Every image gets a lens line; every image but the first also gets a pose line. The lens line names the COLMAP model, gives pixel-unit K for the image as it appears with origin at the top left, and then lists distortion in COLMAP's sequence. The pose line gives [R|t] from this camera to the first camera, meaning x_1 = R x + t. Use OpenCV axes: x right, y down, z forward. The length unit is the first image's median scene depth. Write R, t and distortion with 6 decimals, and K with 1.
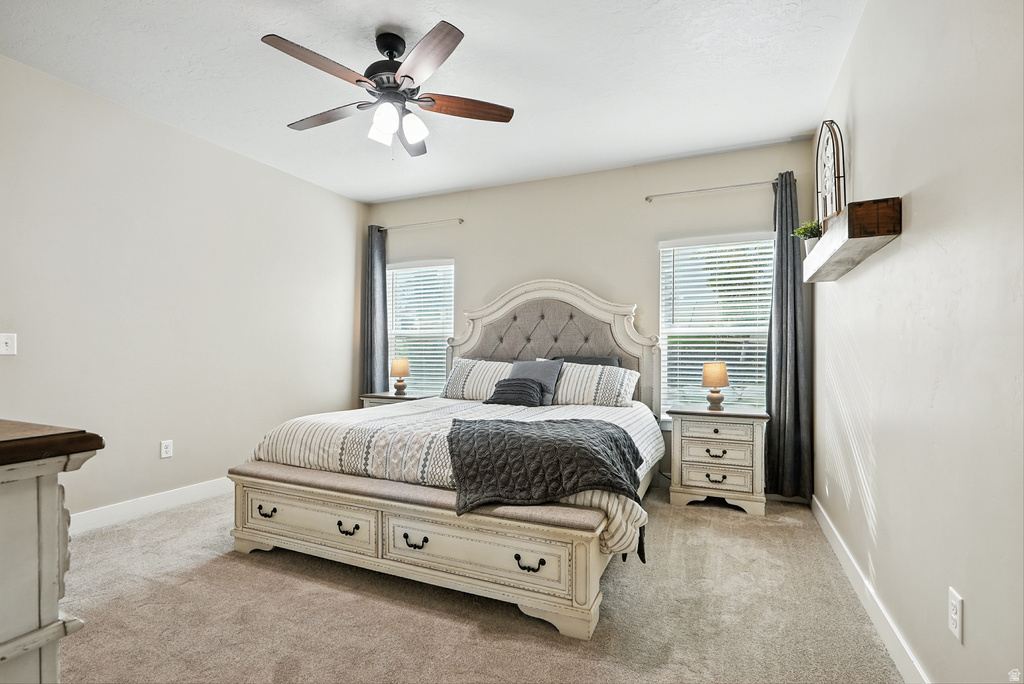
lens RADIAL K [[450.2, 0, 512.0], [0, 450.2, 363.2], [0, 0, 1]] dist [-0.001434, -0.000042]
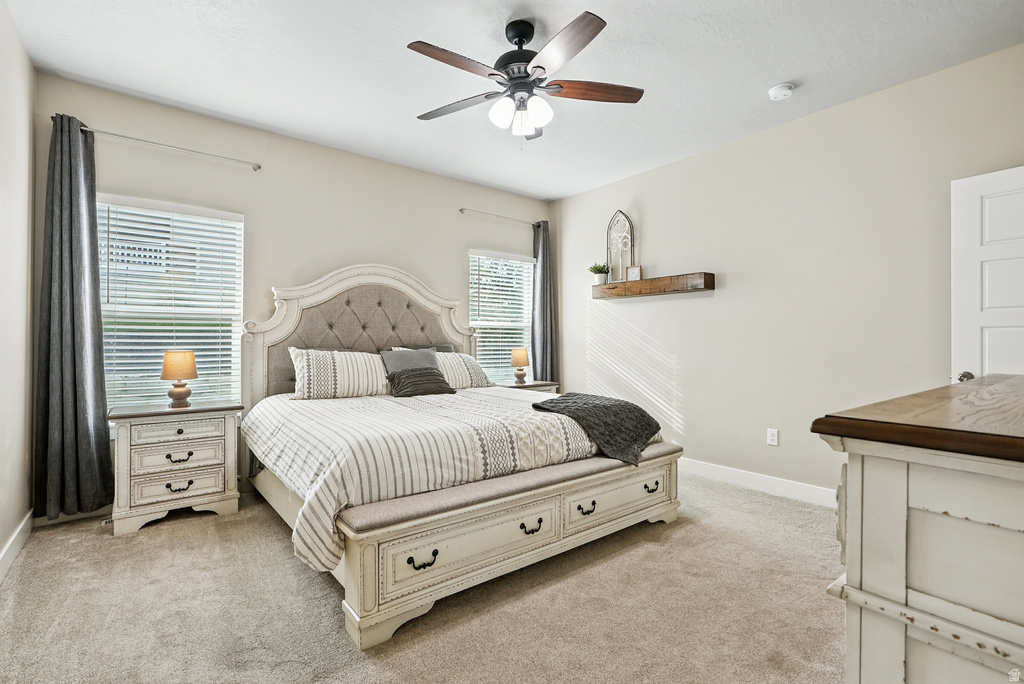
lens RADIAL K [[466.3, 0, 512.0], [0, 466.3, 342.0], [0, 0, 1]] dist [-0.001907, 0.000475]
pose [[0.484743, -0.004923, 0.874643, -0.654049], [0.022083, 0.999734, -0.006612, -0.010295], [-0.874378, 0.022519, 0.484723, 0.286673]]
